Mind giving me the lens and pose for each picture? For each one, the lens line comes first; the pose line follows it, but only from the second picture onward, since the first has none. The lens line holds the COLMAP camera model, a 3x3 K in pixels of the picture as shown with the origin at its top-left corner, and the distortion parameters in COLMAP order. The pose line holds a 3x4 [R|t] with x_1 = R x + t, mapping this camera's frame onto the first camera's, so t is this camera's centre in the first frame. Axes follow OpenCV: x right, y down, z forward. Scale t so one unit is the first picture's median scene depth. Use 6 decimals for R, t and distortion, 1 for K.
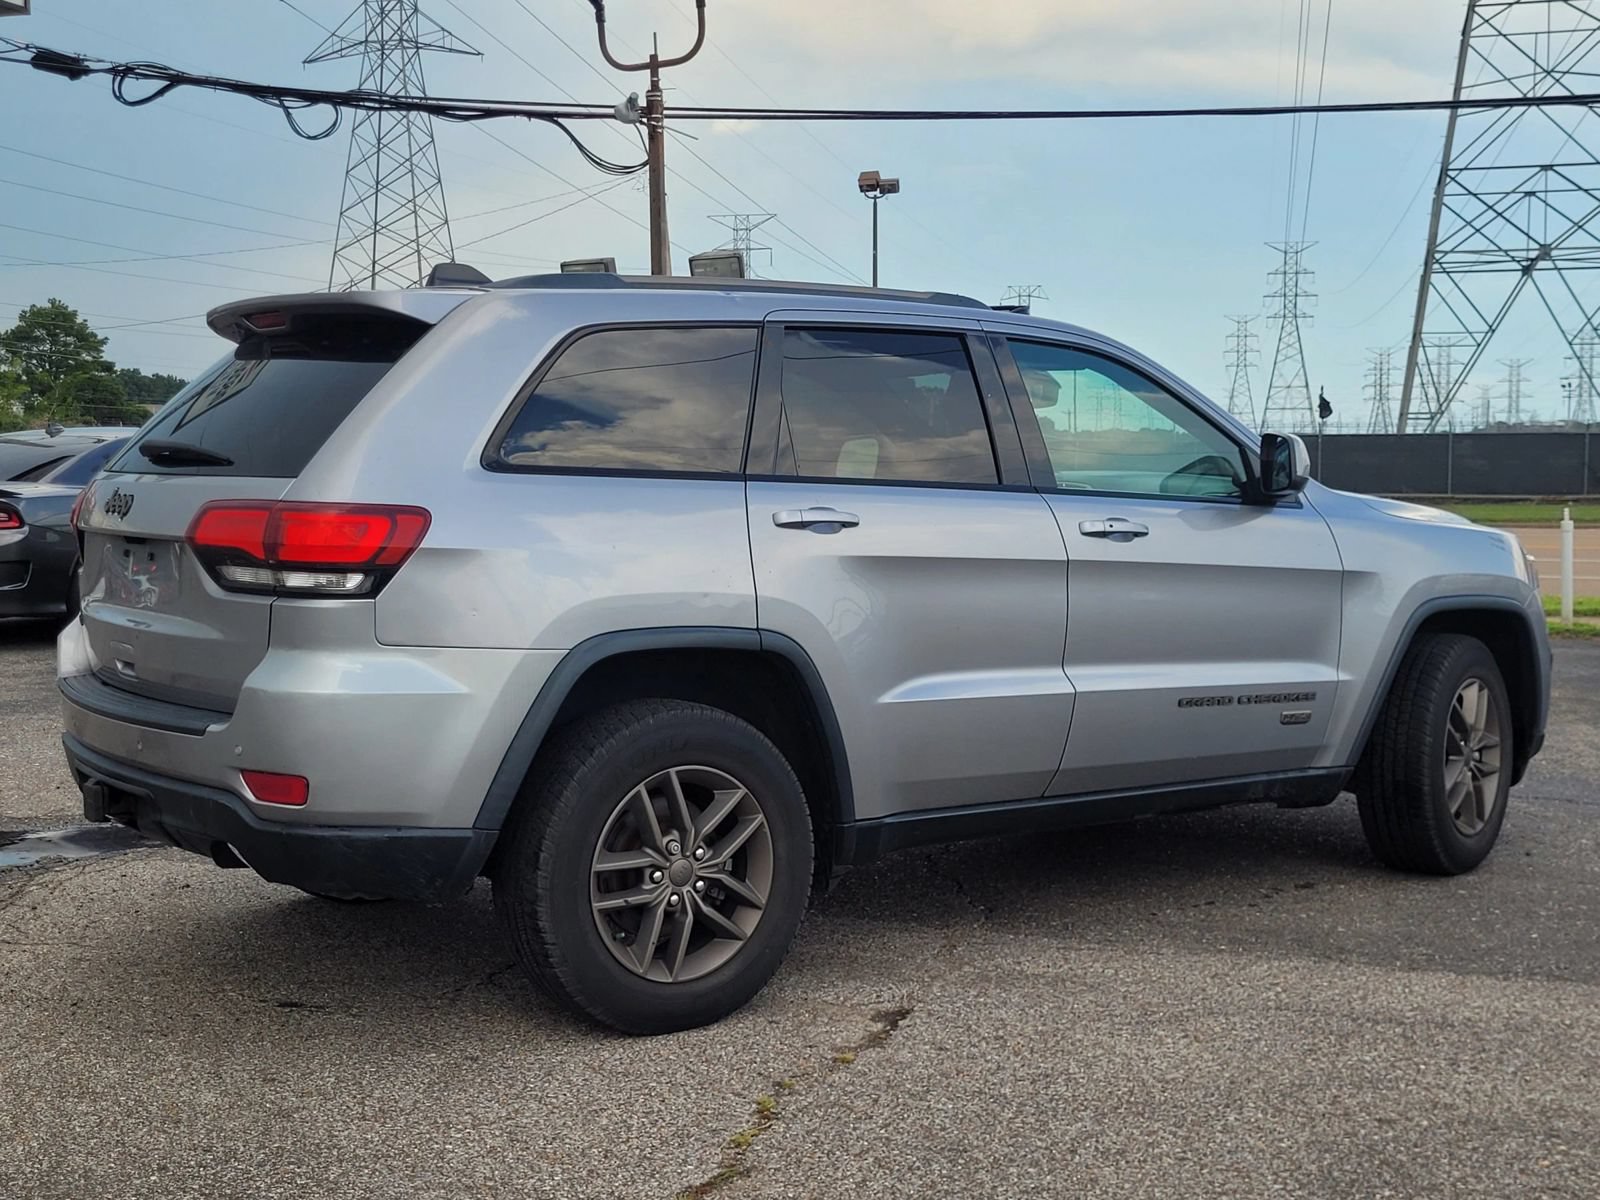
lens RADIAL K [[1946.4, 0, 800.0], [0, 1946.4, 600.0], [0, 0, 1]] dist [0.023334, 0.038240]
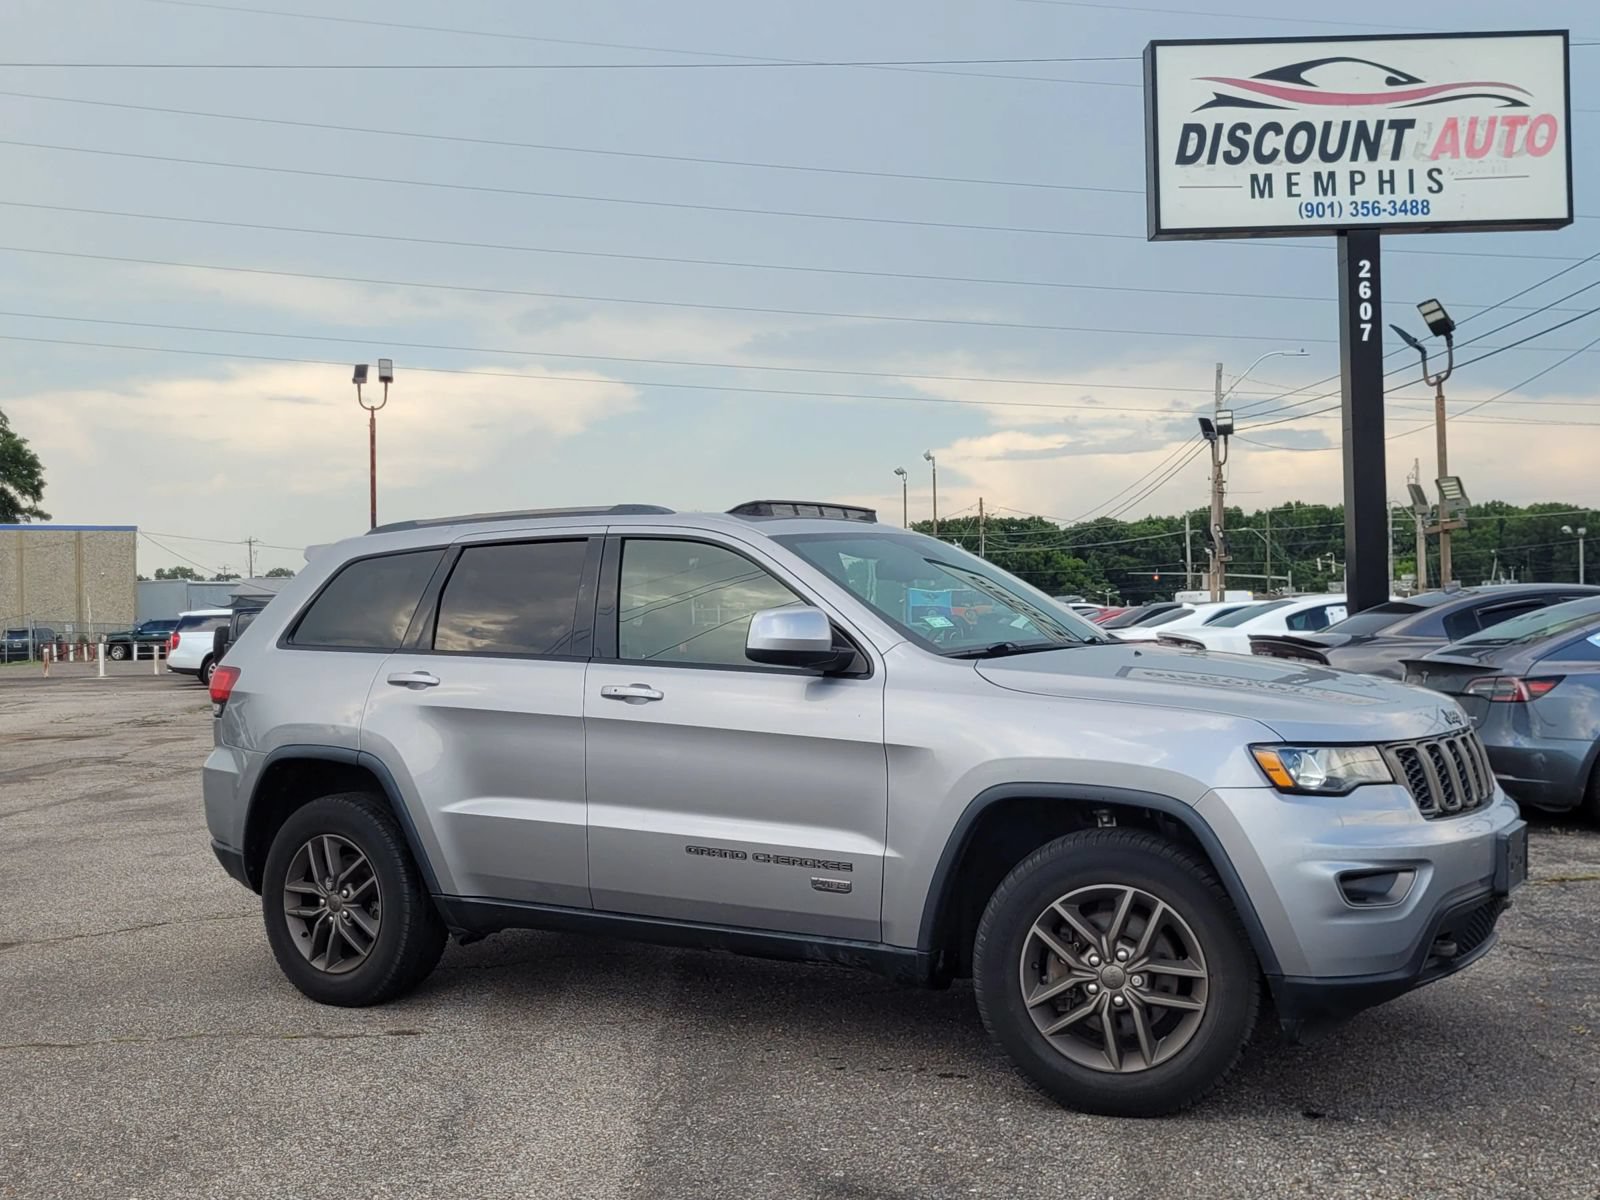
lens RADIAL K [[1711.2, 0, 782.7], [0, 1711.2, 601.4], [0, 0, 1]] dist [0.033198, -0.006893]
pose [[0.368352, -0.021981, -0.929427, 1.190927], [-0.045285, 0.998110, -0.041553, -0.053842], [0.928583, 0.057396, 0.366660, 0.711834]]
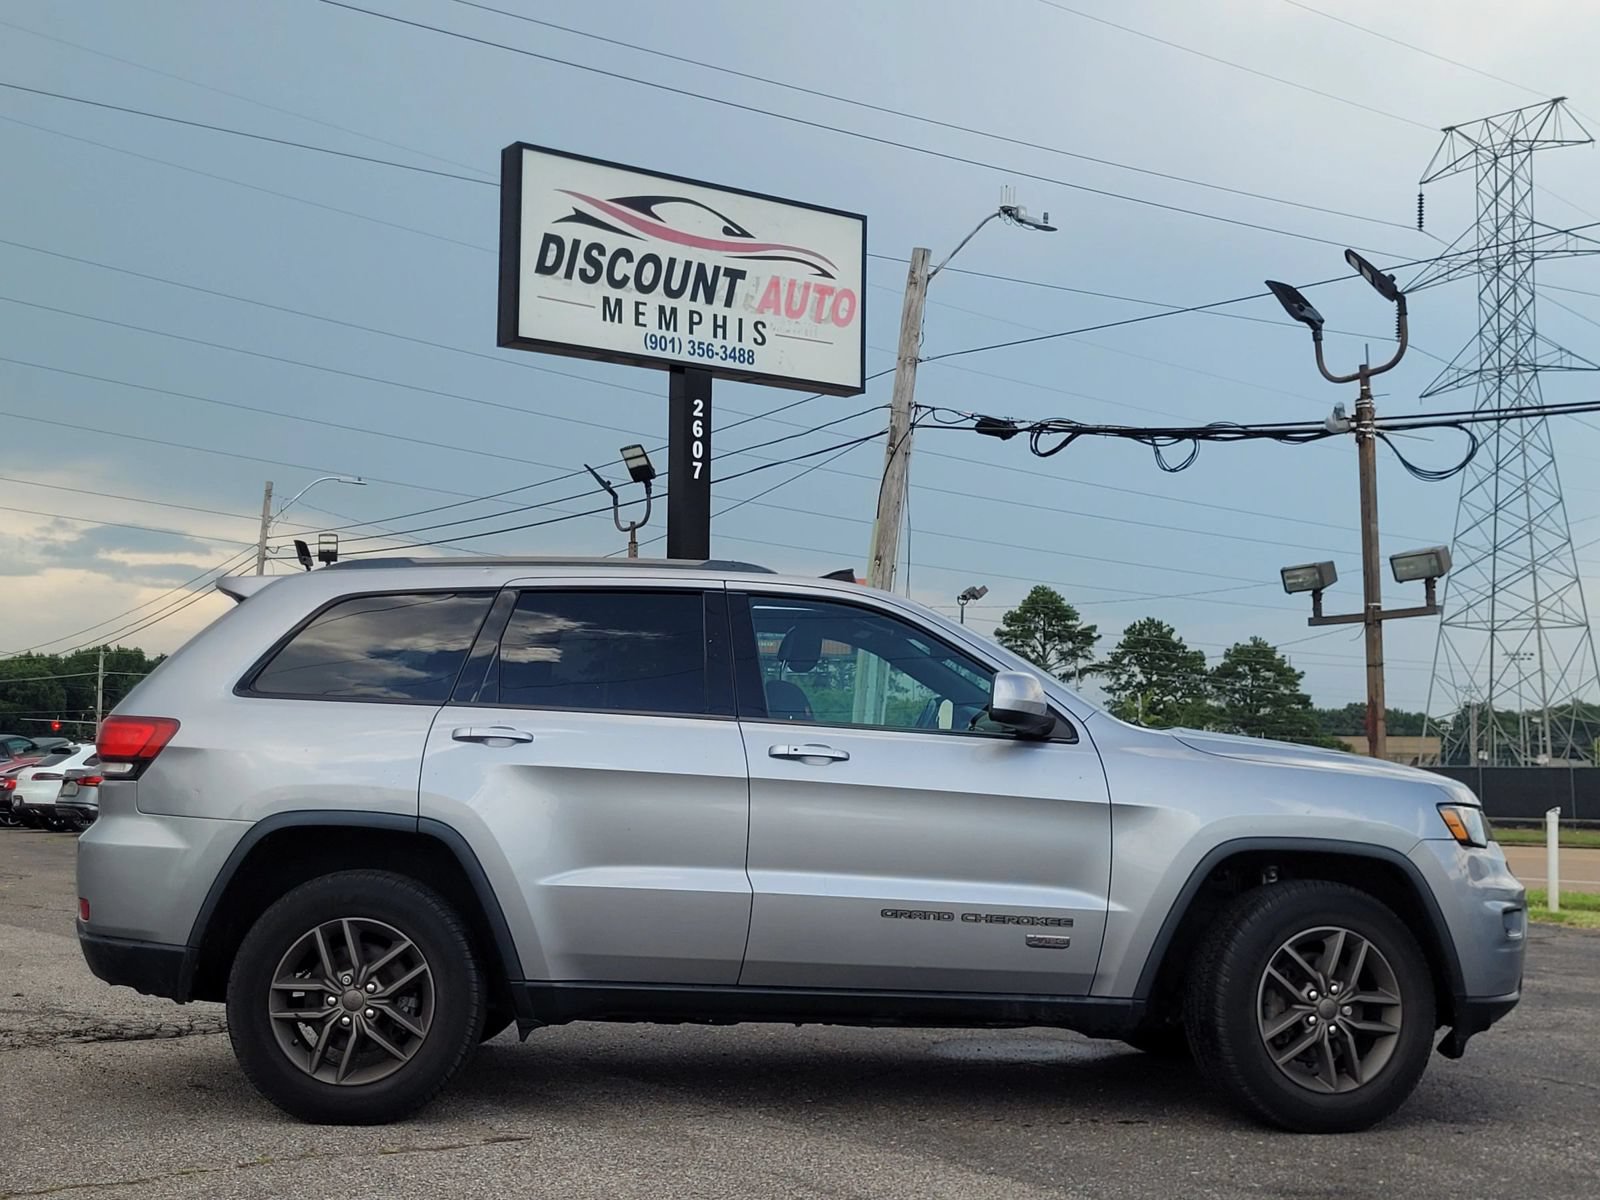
lens RADIAL K [[1946.4, 0, 800.0], [0, 1946.4, 600.0], [0, 0, 1]] dist [0.023334, 0.038240]
pose [[0.821488, -0.044659, -0.568475, 0.829179], [-0.052209, 0.986850, -0.152972, 0.051411], [0.567831, 0.155344, 0.808354, 0.055700]]
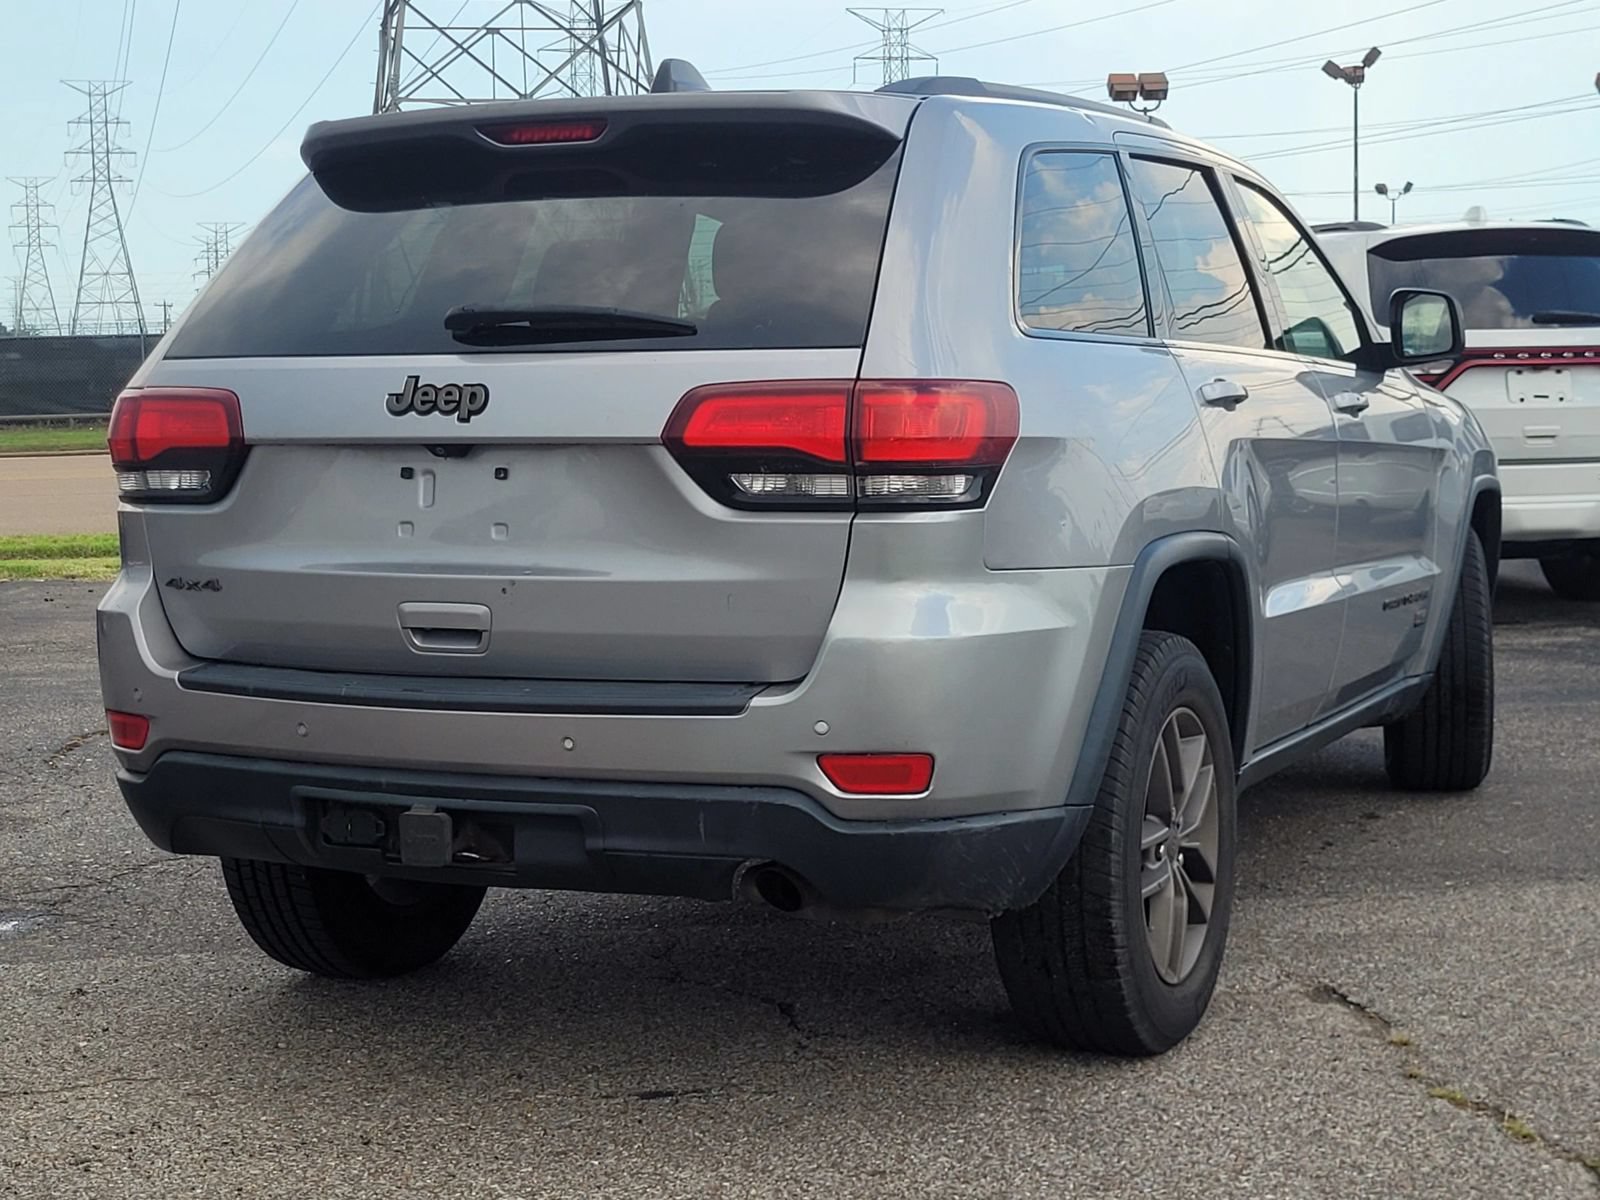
lens RADIAL K [[2552.4, 0, 800.0], [0, 2552.4, 600.0], [0, 0, 1]] dist [0.025043, 0.020265]
pose [[0.880567, -0.064556, 0.469504, -0.590150], [0.055772, 0.997911, 0.032610, -0.001113], [-0.470628, -0.002531, 0.882328, 0.136906]]
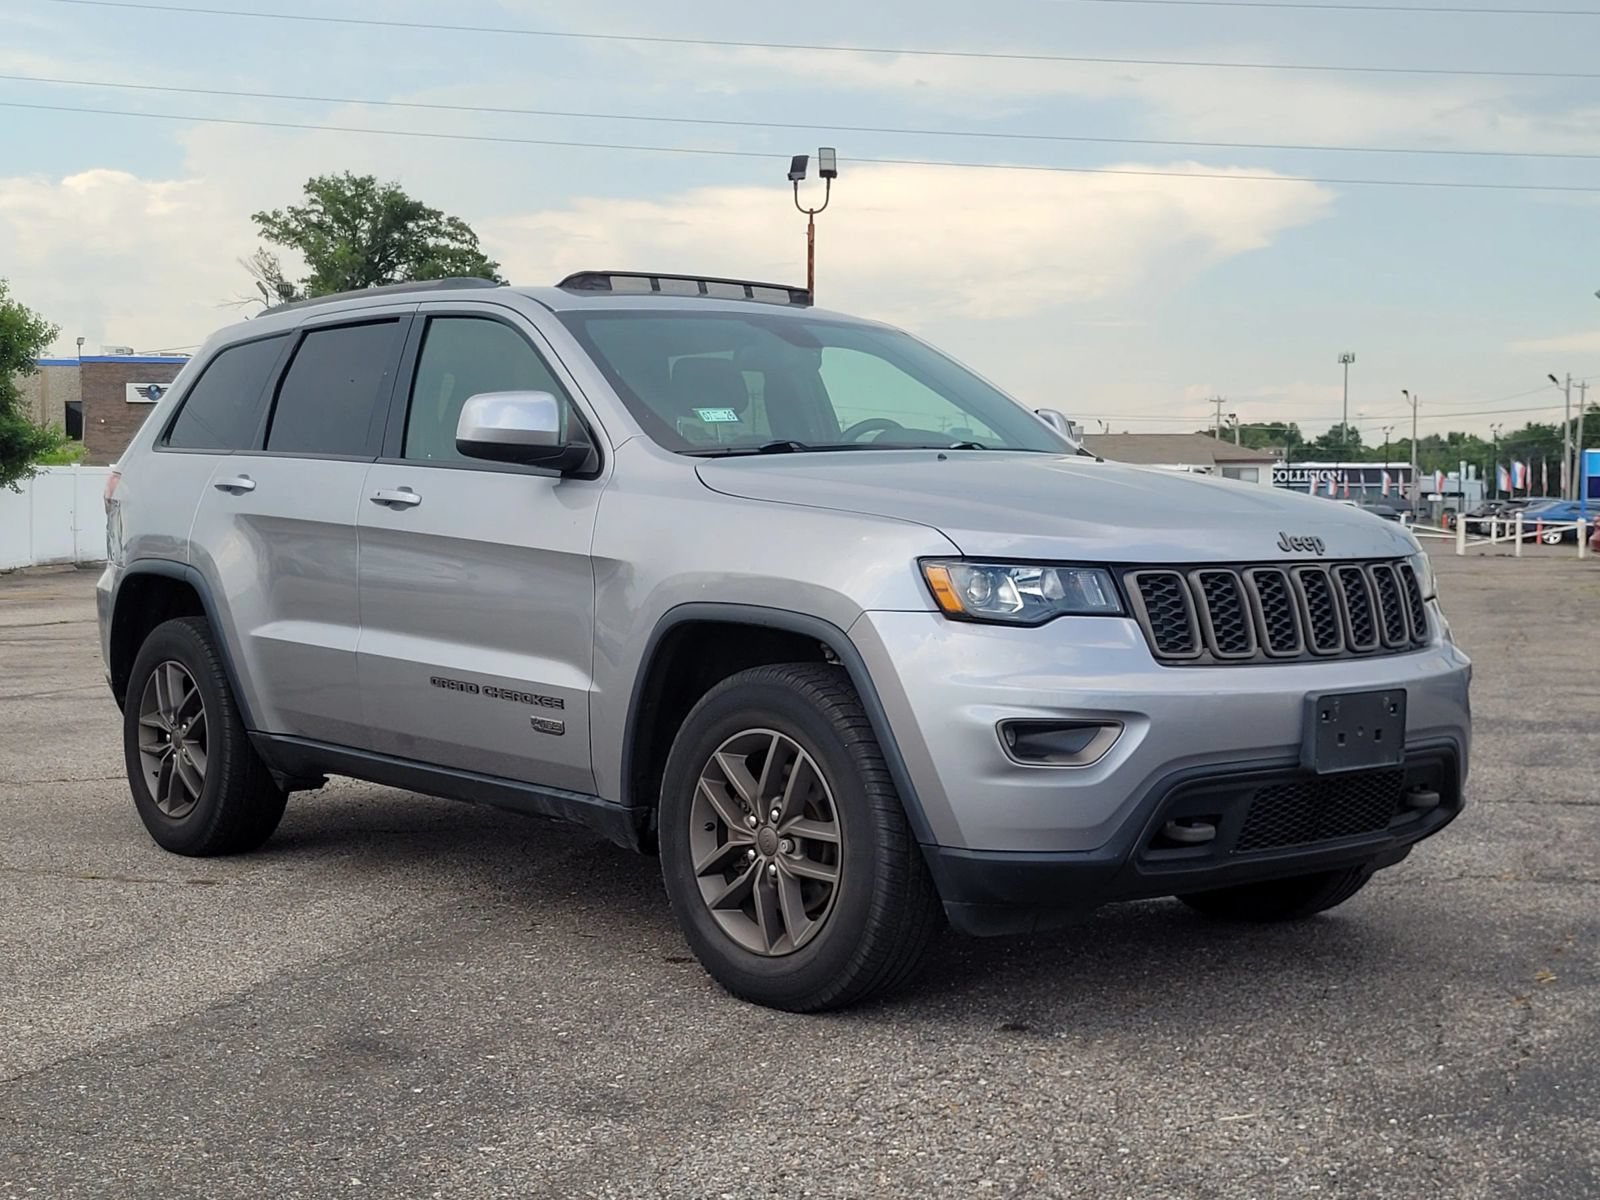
lens RADIAL K [[2241.4, 0, 803.6], [0, 2241.4, 623.8], [0, 0, 1]] dist [0.037081, 0.012142]
pose [[0.086338, 0.048977, -0.995061, 1.364290], [-0.073439, 0.996386, 0.042670, -0.036859], [0.993555, 0.069392, 0.089623, 1.130669]]
